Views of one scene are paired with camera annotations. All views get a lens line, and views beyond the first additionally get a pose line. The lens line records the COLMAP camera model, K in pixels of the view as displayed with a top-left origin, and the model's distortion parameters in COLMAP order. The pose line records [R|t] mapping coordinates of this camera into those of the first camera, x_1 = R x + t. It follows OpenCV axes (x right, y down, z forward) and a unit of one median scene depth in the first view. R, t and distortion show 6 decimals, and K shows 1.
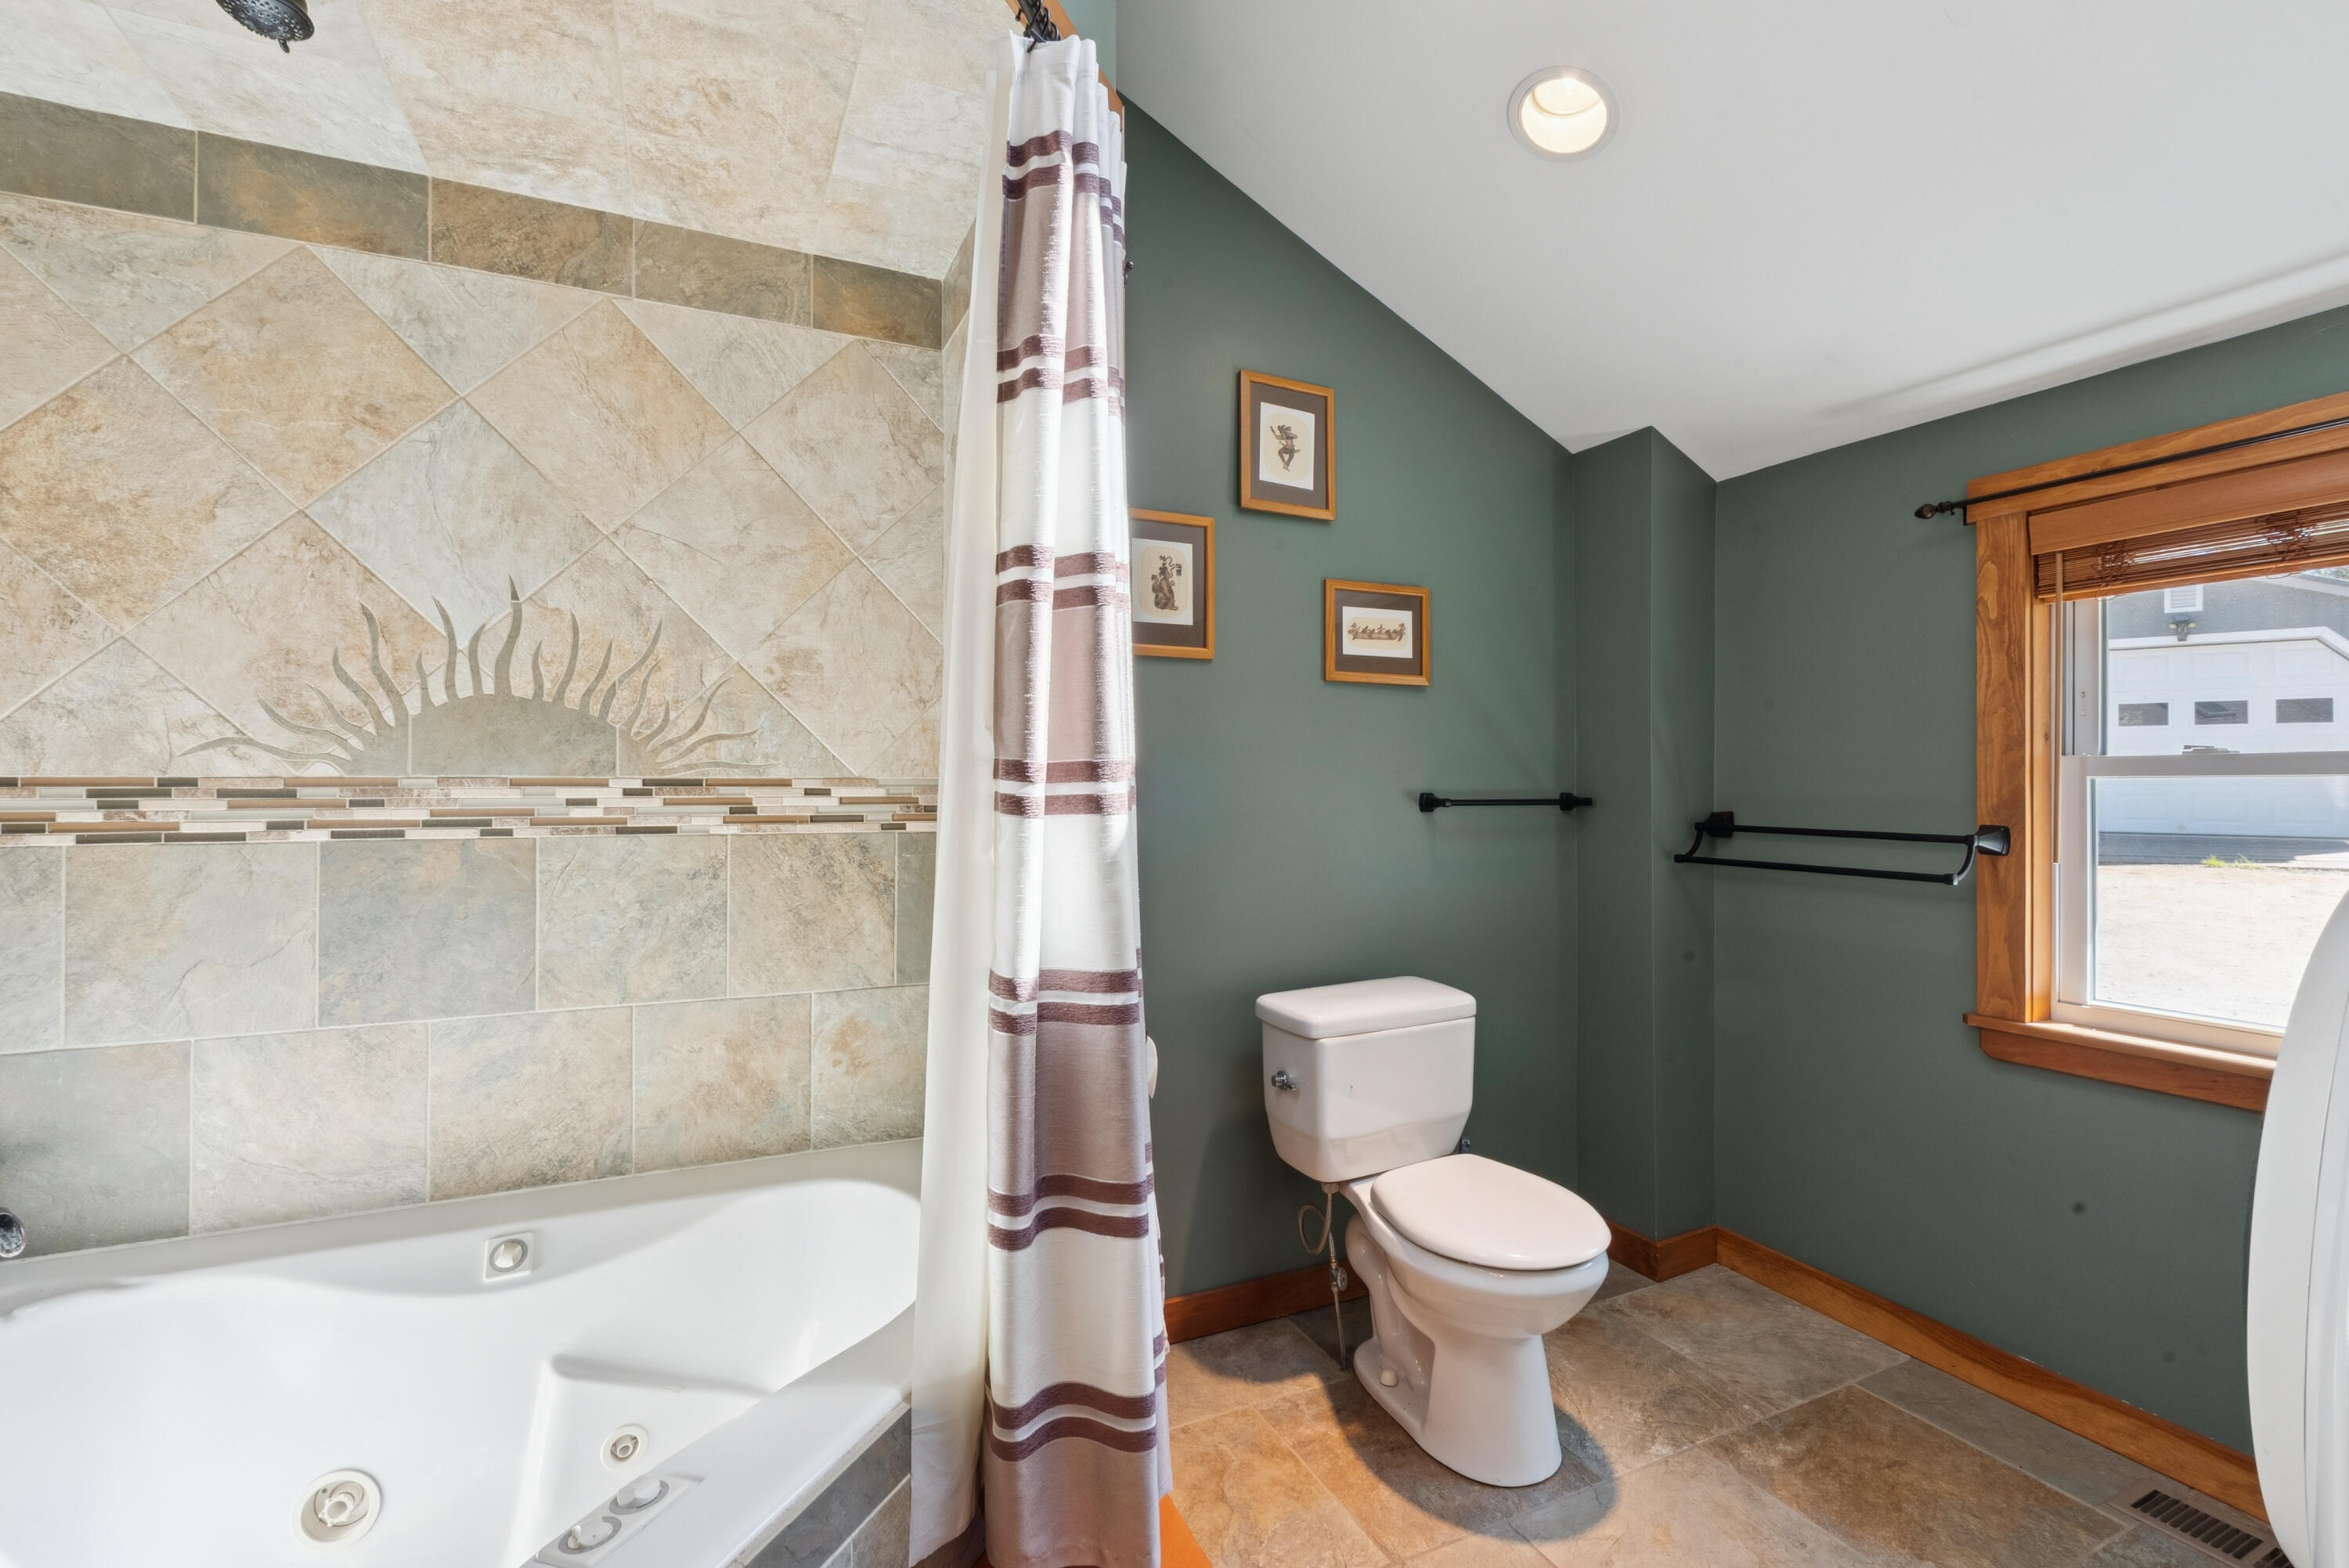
lens RADIAL K [[1058.4, 0, 1182.0], [0, 1058.4, 778.2], [0, 0, 1]] dist [-0.002956, -0.001021]
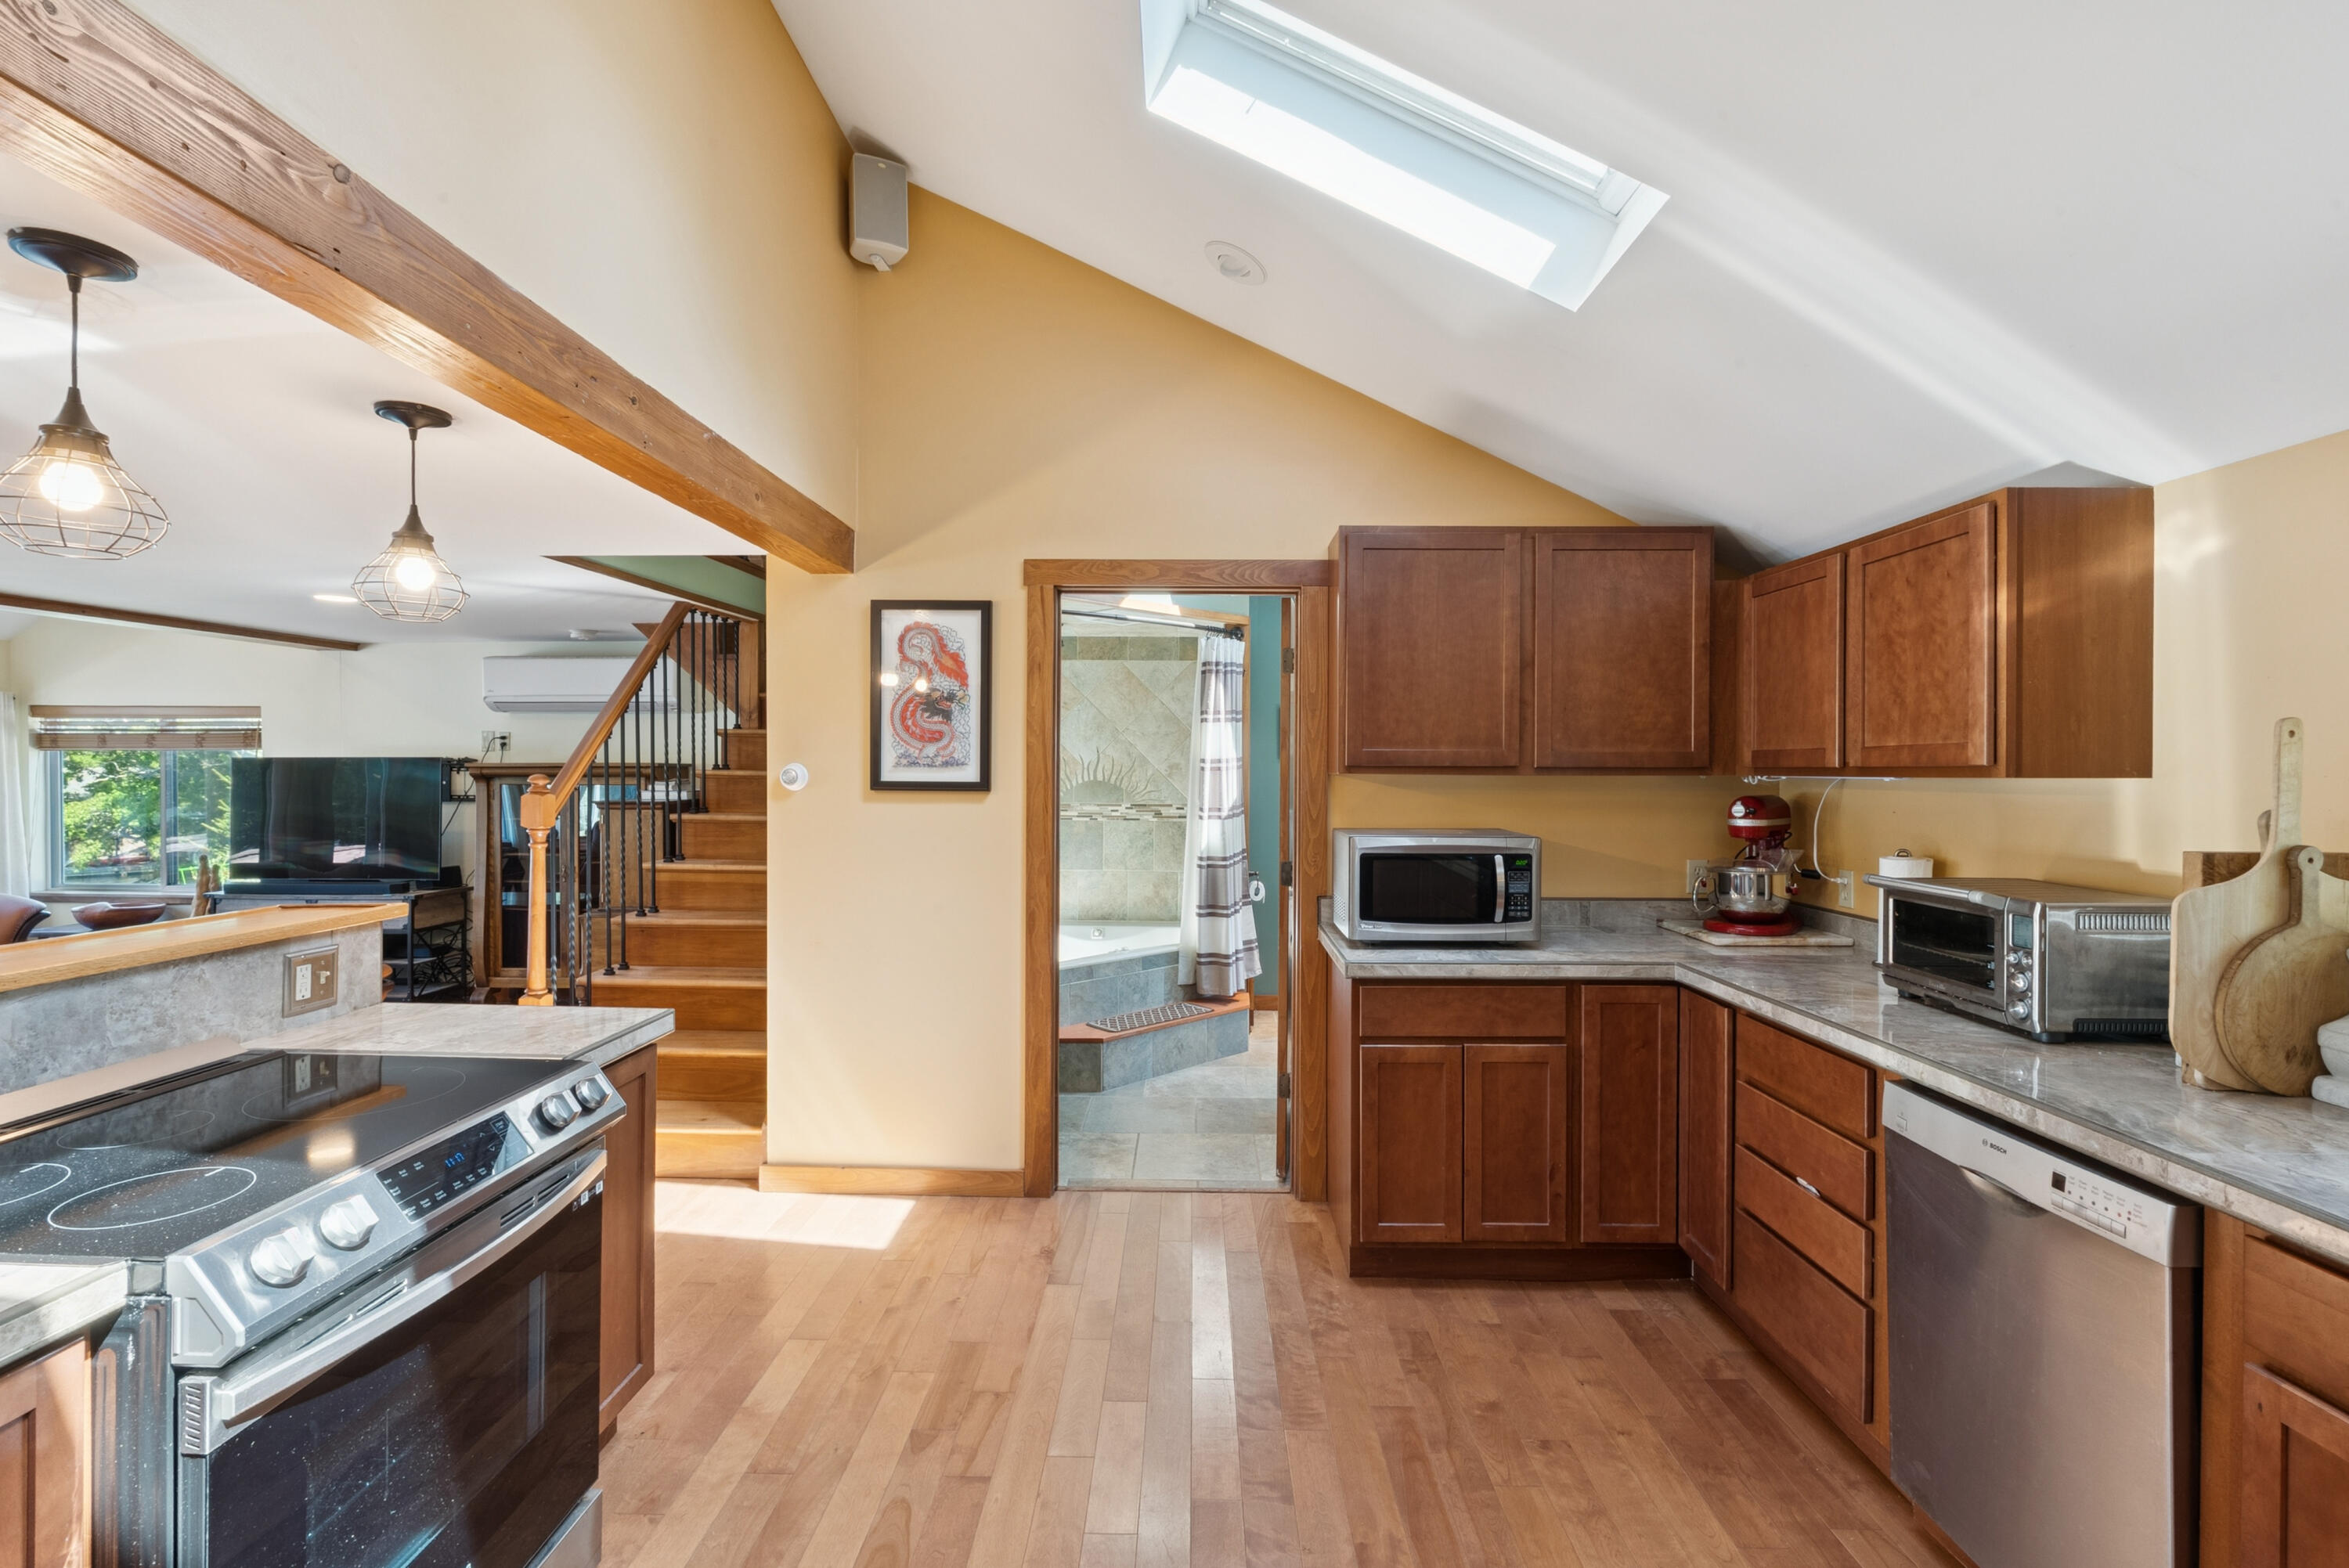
lens RADIAL K [[1058.4, 0, 1170.6], [0, 1058.4, 774.6], [0, 0, 1]] dist [-0.002956, -0.001021]
pose [[0.895438, 0.005746, -0.445149, 1.115691], [-0.001624, 0.999952, 0.009639, -0.127730], [0.445183, -0.007908, 0.895405, -1.981048]]
